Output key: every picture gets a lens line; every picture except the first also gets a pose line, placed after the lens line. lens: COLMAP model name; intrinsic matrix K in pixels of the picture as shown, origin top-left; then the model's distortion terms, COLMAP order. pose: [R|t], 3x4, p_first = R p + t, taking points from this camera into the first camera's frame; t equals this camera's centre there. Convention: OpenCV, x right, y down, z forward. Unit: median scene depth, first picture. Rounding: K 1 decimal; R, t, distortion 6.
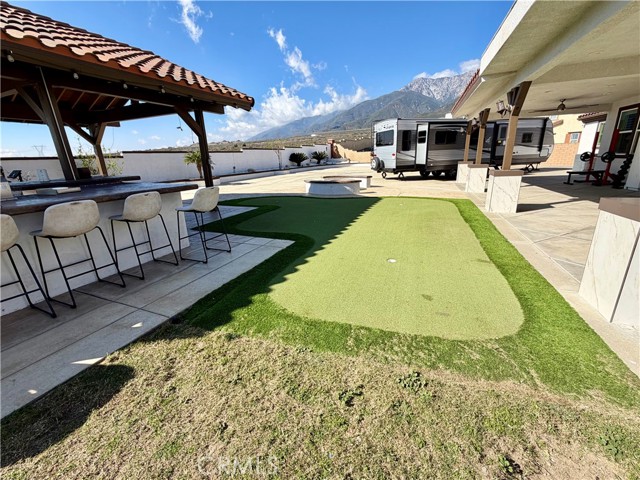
lens RADIAL K [[273.8, 0, 321.1], [0, 273.8, 241.0], [0, 0, 1]] dist [-0.002930, 0.000104]
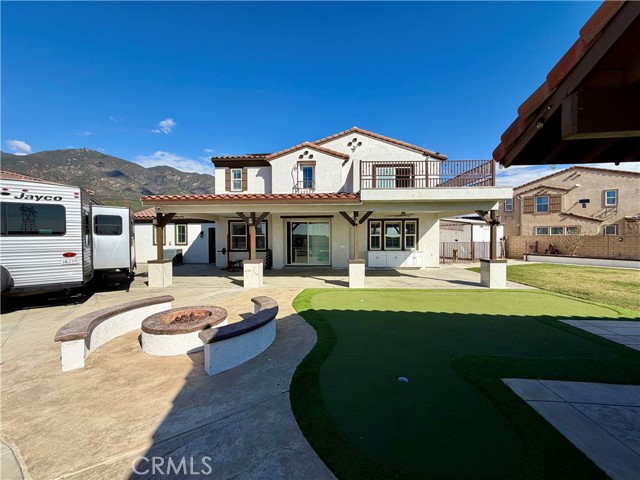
lens RADIAL K [[255.3, 0, 317.6], [0, 255.3, 242.4], [0, 0, 1]] dist [-0.000390, -0.000429]
pose [[-0.309729, 0.019340, 0.950628, -0.306449], [0.295919, 0.952101, 0.077045, -0.260278], [-0.903604, 0.305172, -0.300616, 0.788196]]
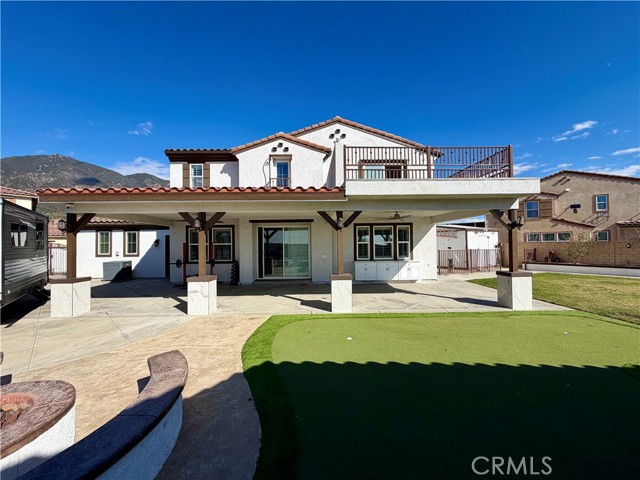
lens RADIAL K [[255.3, 0, 317.8], [0, 255.3, 240.4], [0, 0, 1]] dist [-0.000390, -0.000429]
pose [[-0.364677, 0.060753, 0.929150, -0.152992], [0.298623, 0.952791, 0.054906, -0.240952], [-0.881950, 0.297488, -0.365603, 0.711216]]
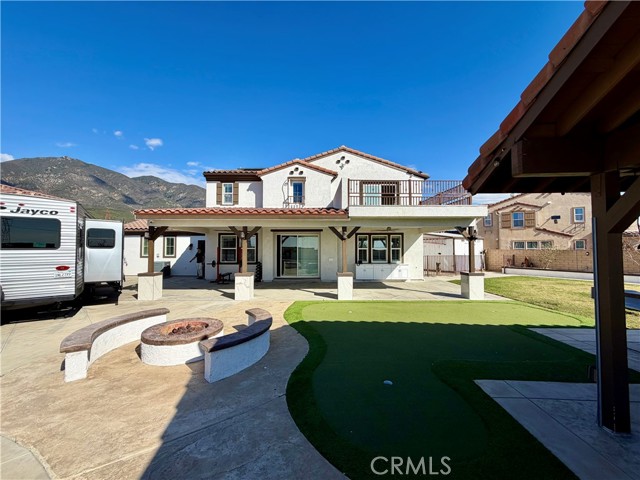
lens RADIAL K [[255.3, 0, 317.8], [0, 255.3, 242.6], [0, 0, 1]] dist [-0.000390, -0.000429]
pose [[-0.355345, 0.061417, 0.932715, -0.331552], [0.288131, 0.956447, 0.046792, -0.268537], [-0.889219, 0.285372, -0.357565, 0.801096]]
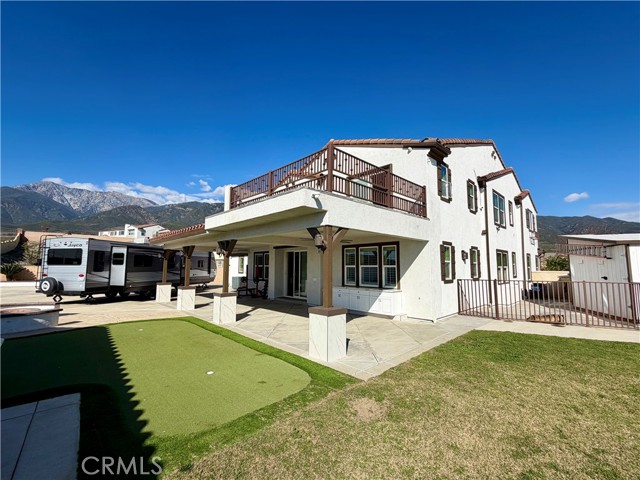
lens RADIAL K [[273.8, 0, 321.6], [0, 273.8, 243.1], [0, 0, 1]] dist [-0.002930, 0.000104]
pose [[0.435016, 0.119913, 0.892402, -0.203104], [0.242507, 0.938868, -0.244371, -0.015734], [-0.867151, 0.322719, 0.379343, -0.026965]]
